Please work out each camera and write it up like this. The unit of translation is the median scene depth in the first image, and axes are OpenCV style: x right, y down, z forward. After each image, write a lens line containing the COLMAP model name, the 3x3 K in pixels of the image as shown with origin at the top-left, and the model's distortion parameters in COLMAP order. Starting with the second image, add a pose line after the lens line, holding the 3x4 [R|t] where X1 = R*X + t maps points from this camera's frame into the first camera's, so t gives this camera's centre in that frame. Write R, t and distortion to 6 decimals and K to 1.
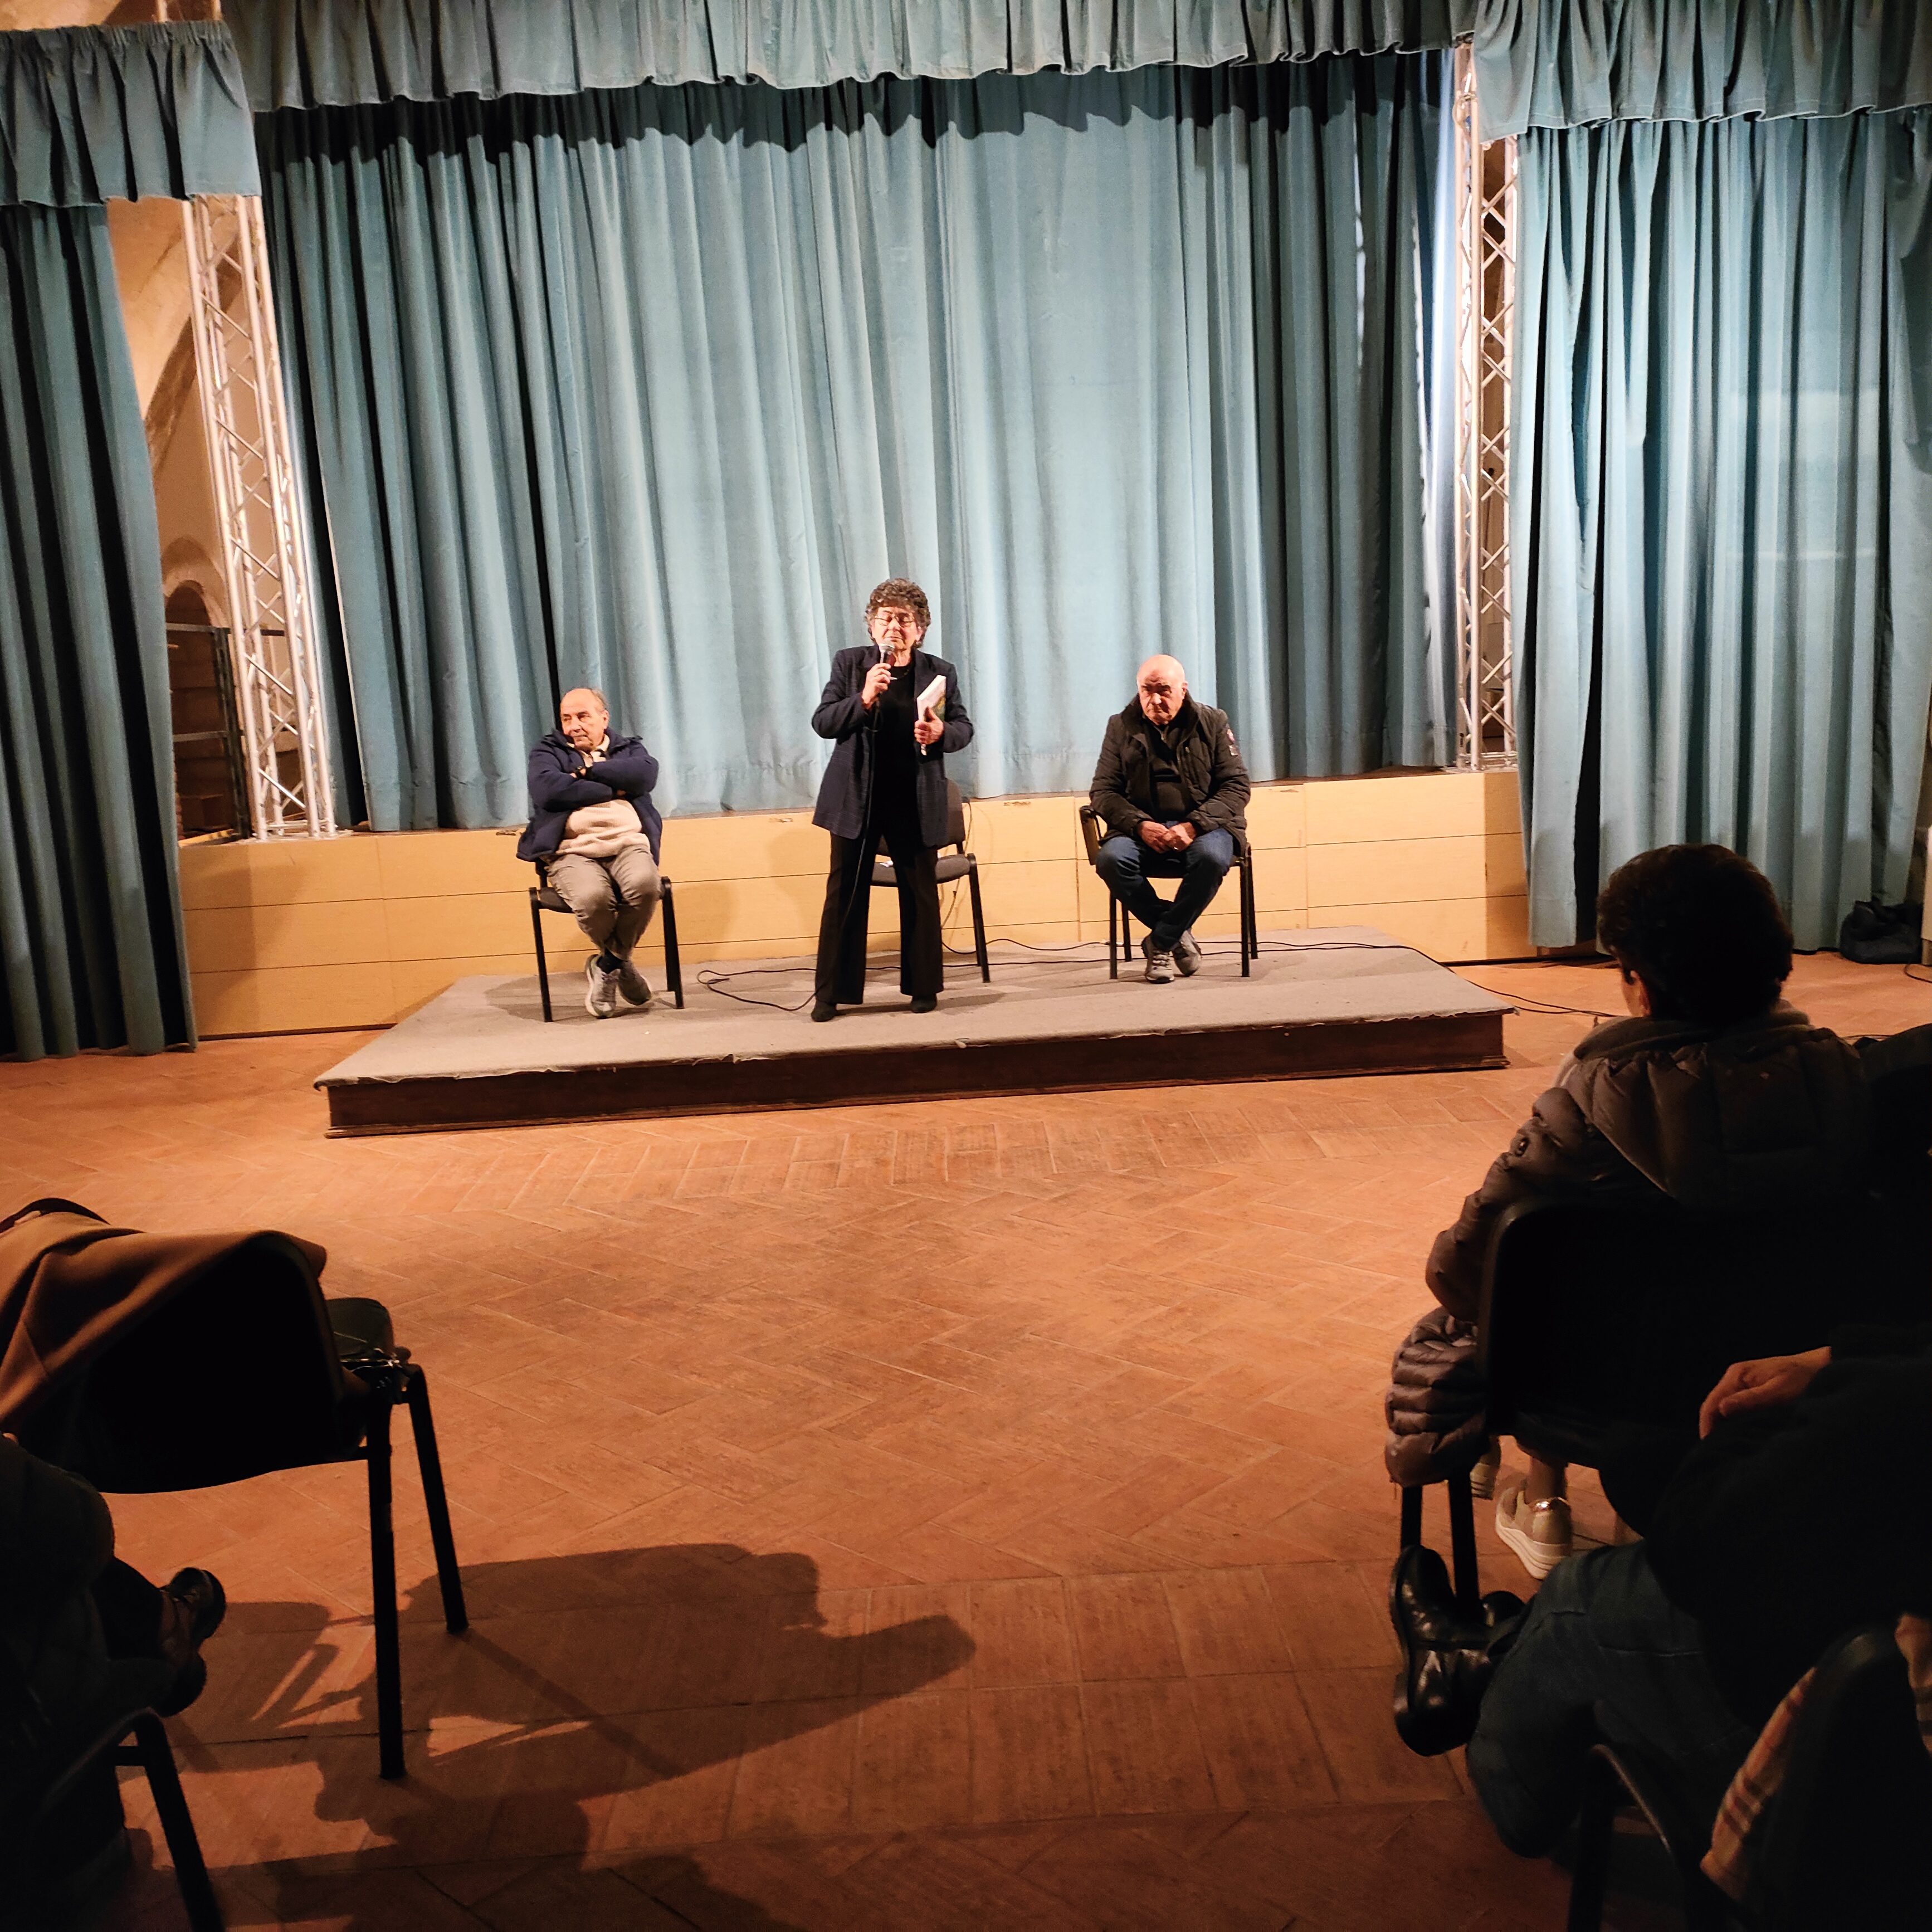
lens RADIAL K [[1878.8, 0, 966.0], [0, 1878.8, 966.0], [0, 0, 1]] dist [0.050237, 0.002830]
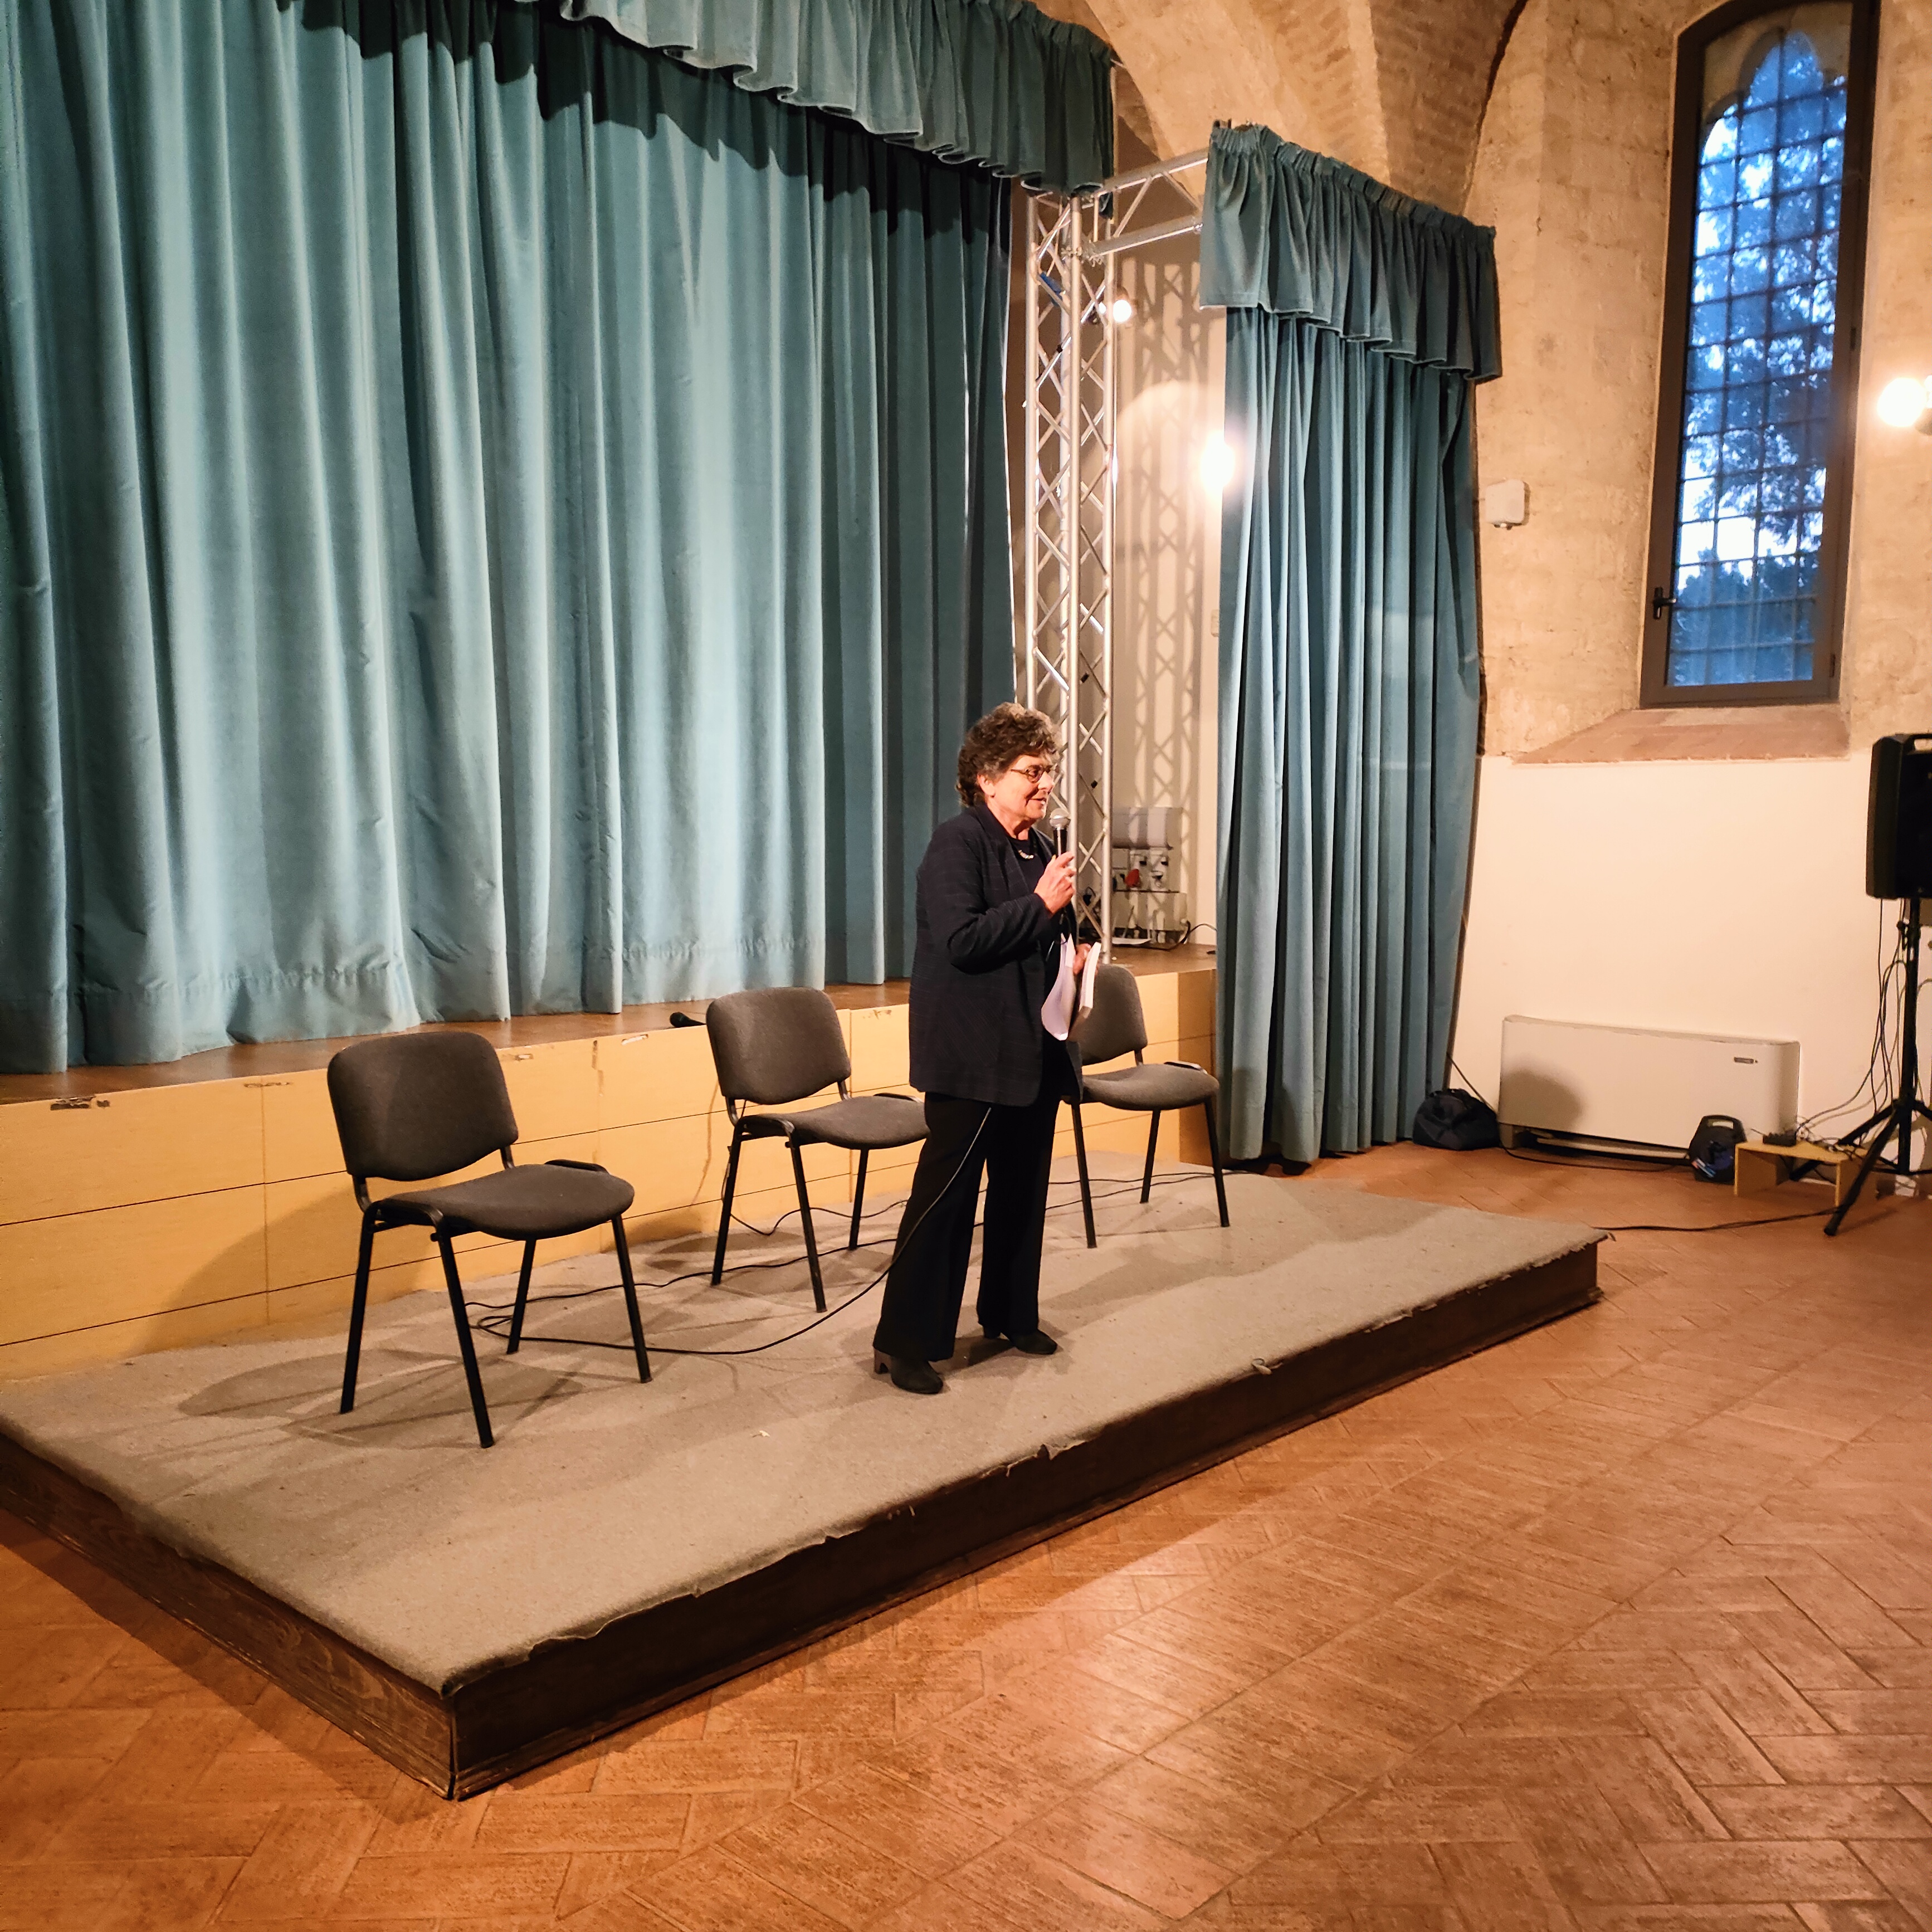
lens RADIAL K [[1878.8, 0, 966.0], [0, 1878.8, 966.0], [0, 0, 1]] dist [0.050237, 0.002830]
pose [[0.697835, -0.007659, 0.716217, -0.442393], [0.076363, 0.995039, -0.063763, -0.054662], [-0.712176, 0.099189, 0.694958, 0.431634]]
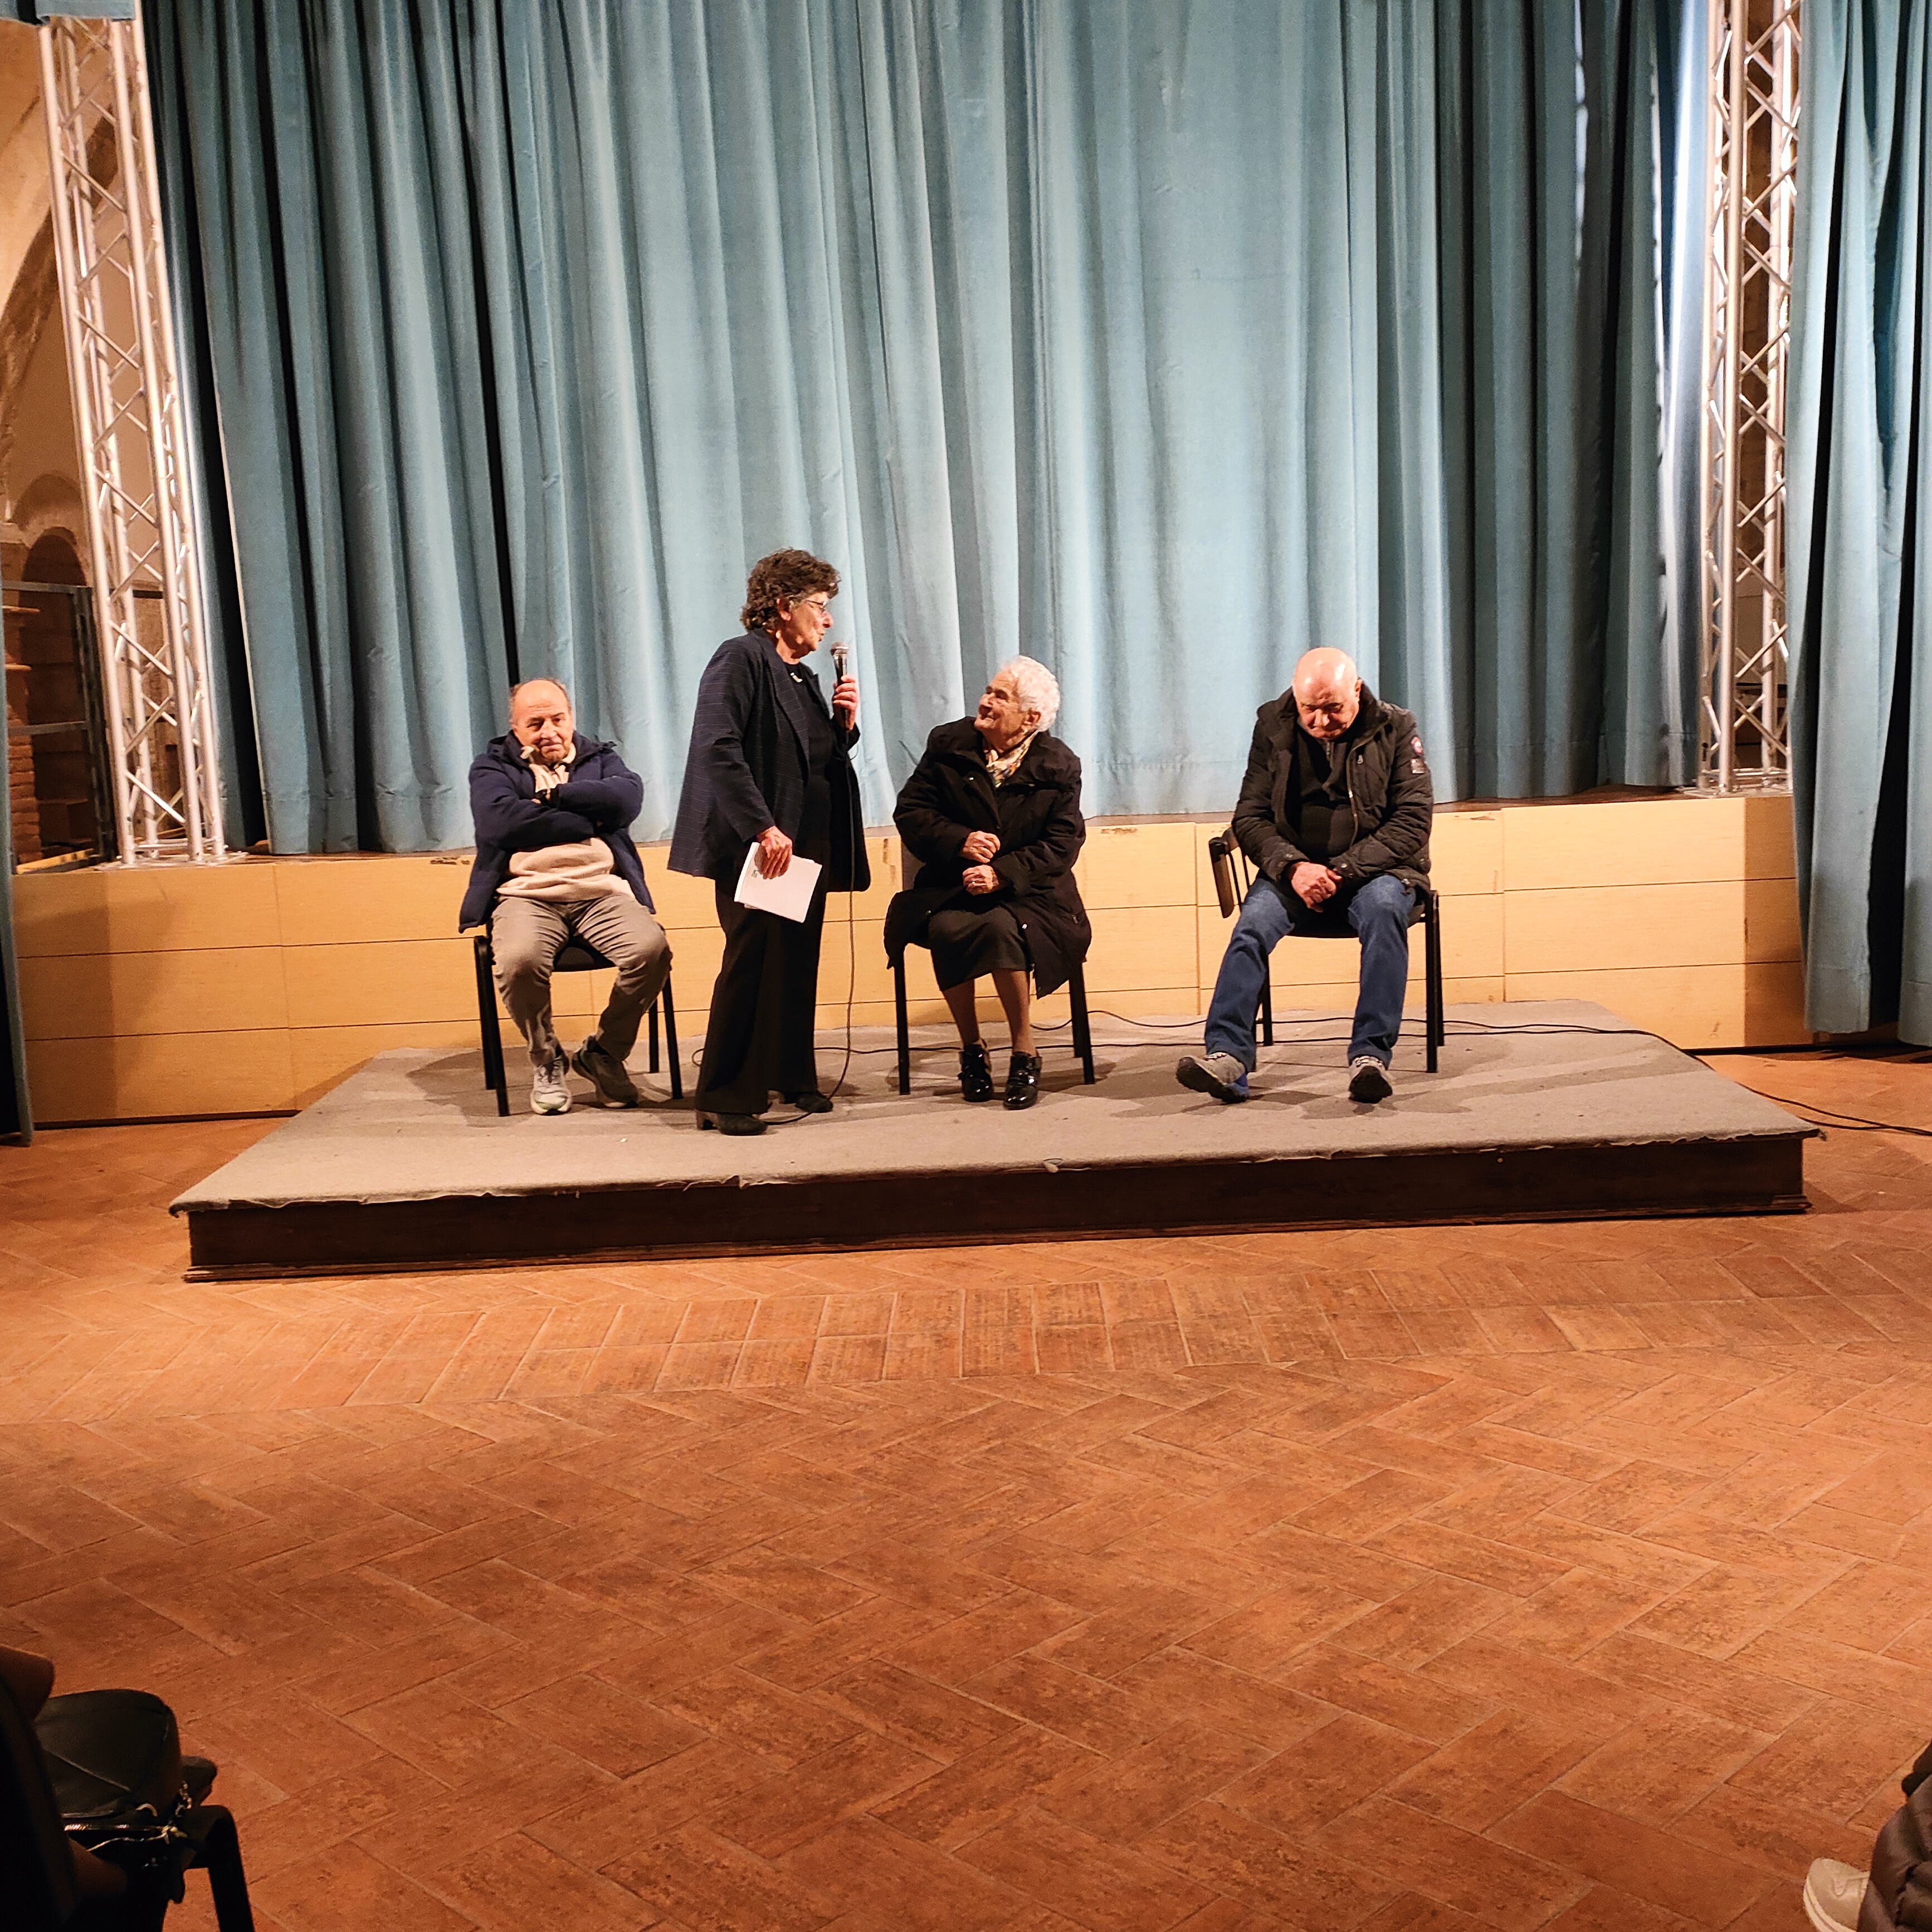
lens RADIAL K [[2263.9, 0, 966.0], [0, 2263.9, 966.0], [0, 0, 1]] dist [0.049023, 0.015054]
pose [[0.999668, 0.014207, -0.021478, -0.013569], [-0.014549, 0.999768, -0.015870, -0.016482], [0.021247, 0.016177, 0.999643, 0.090338]]
